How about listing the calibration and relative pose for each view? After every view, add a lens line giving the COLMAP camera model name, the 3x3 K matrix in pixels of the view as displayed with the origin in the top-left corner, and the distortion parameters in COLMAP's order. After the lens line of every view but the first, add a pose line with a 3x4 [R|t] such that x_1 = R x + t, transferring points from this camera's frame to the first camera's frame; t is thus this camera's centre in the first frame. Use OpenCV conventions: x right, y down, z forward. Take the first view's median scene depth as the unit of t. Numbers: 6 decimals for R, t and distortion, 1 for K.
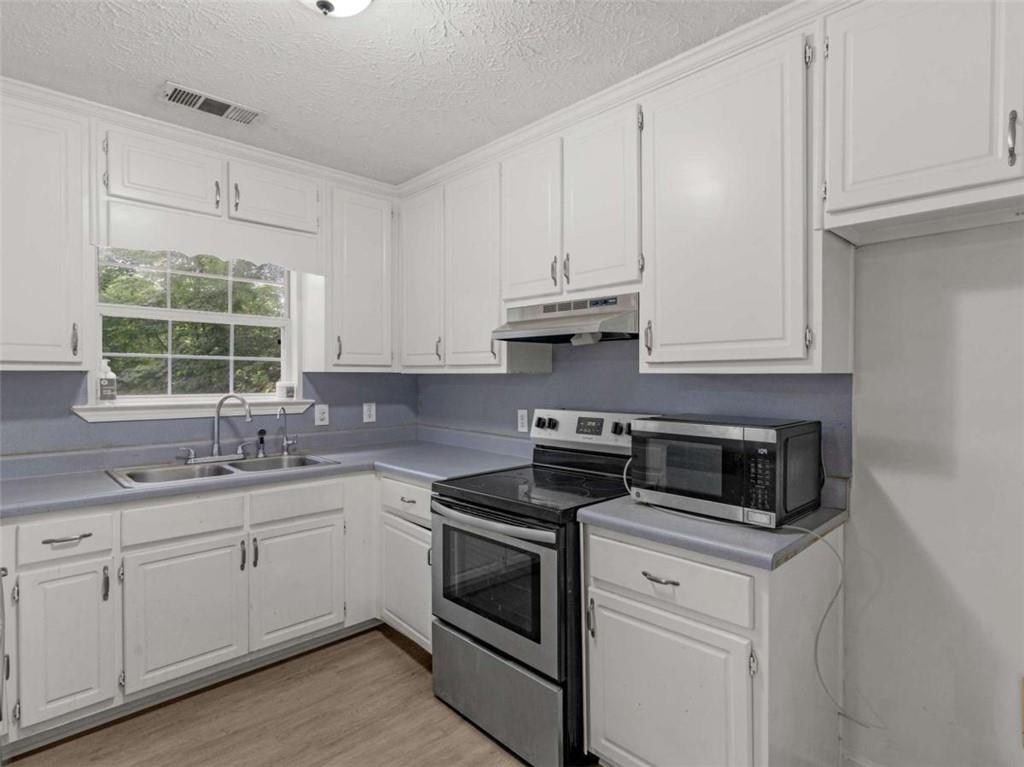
lens RADIAL K [[547.6, 0, 512.0], [0, 547.6, 383.5], [0, 0, 1]] dist [-0.000583, 0.000381]
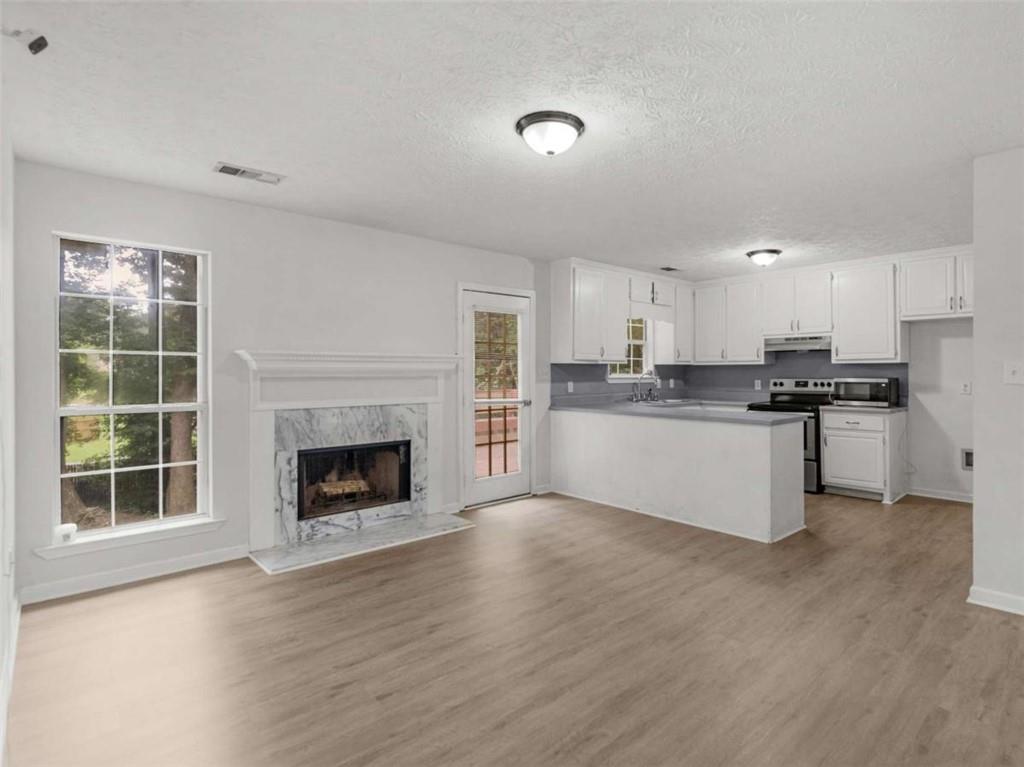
lens RADIAL K [[527.9, 0, 520.4], [0, 527.9, 372.0], [0, 0, 1]] dist [-0.001094, -0.000232]
pose [[0.999179, -0.005235, -0.040170, -1.138444], [0.004712, 0.999903, -0.013110, 0.048842], [0.040235, 0.012910, 0.999107, -1.624990]]
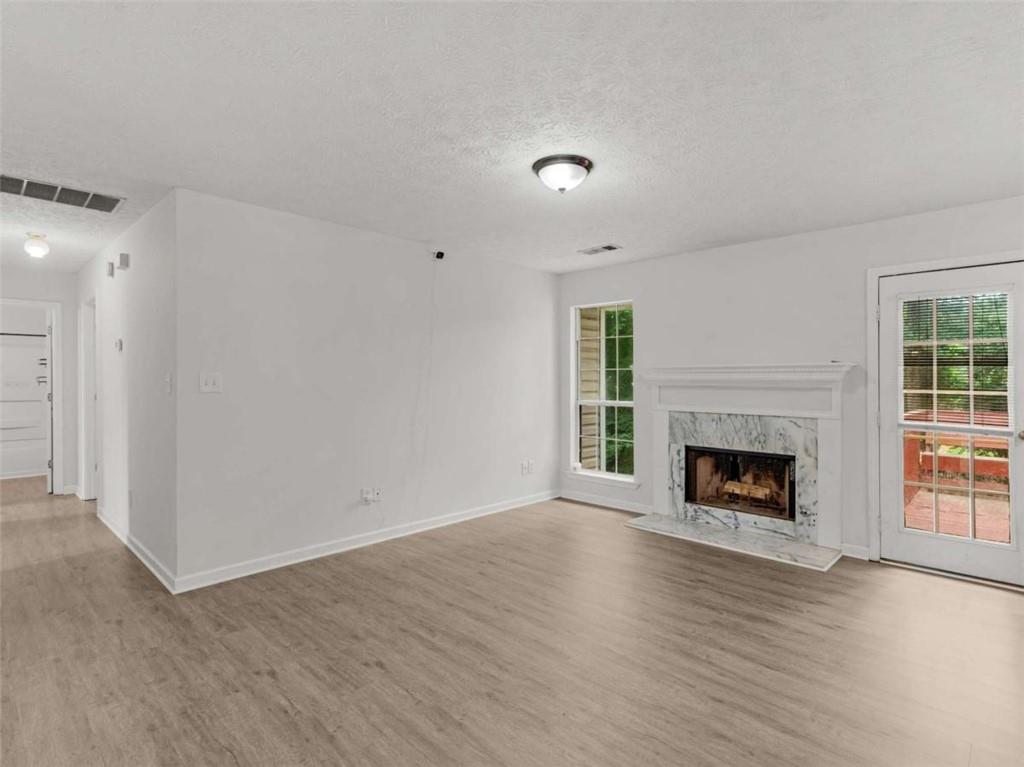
lens RADIAL K [[510.4, 0, 539.9], [0, 510.4, 382.8], [0, 0, 1]] dist [-0.000306, 0.000111]
pose [[0.079350, 0.004139, -0.996838, -0.006415], [-0.019690, 0.999803, 0.002584, 0.034513], [0.996652, 0.019423, 0.079416, -0.744445]]
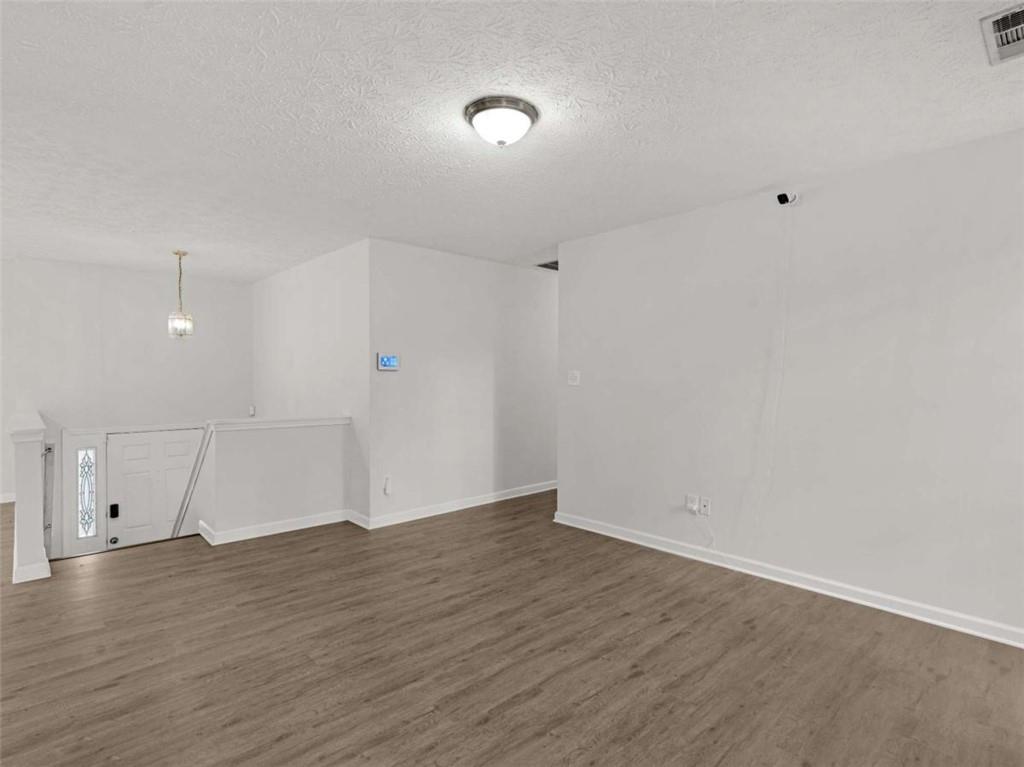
lens RADIAL K [[537.5, 0, 512.0], [0, 537.5, 383.5], [0, 0, 1]] dist [-0.000702, 0.000784]
pose [[-0.999892, -0.006375, -0.013233, -1.126052], [-0.006792, 0.999474, 0.031711, 0.015505], [0.013024, 0.031798, -0.999409, 0.376735]]
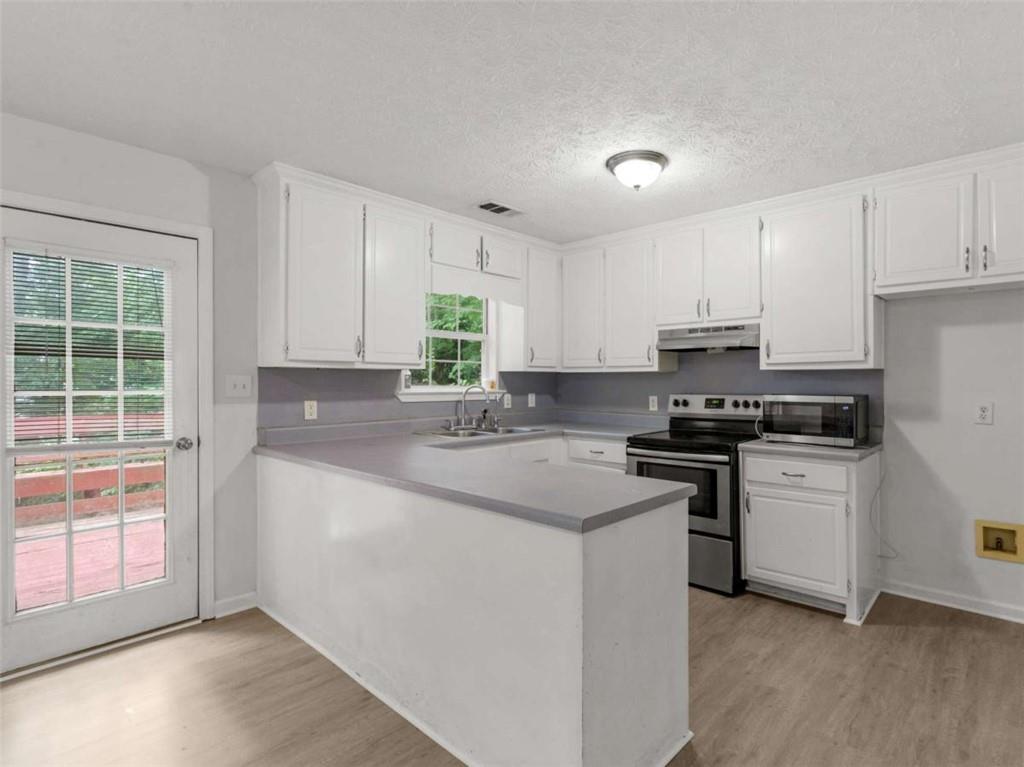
lens RADIAL K [[537.5, 0, 512.0], [0, 537.5, 383.5], [0, 0, 1]] dist [-0.000702, 0.000784]
pose [[0.999173, -0.002982, 0.040563, -0.542925], [0.003353, 0.999953, -0.009065, 0.032828], [-0.040534, 0.009193, 0.999136, -0.584269]]
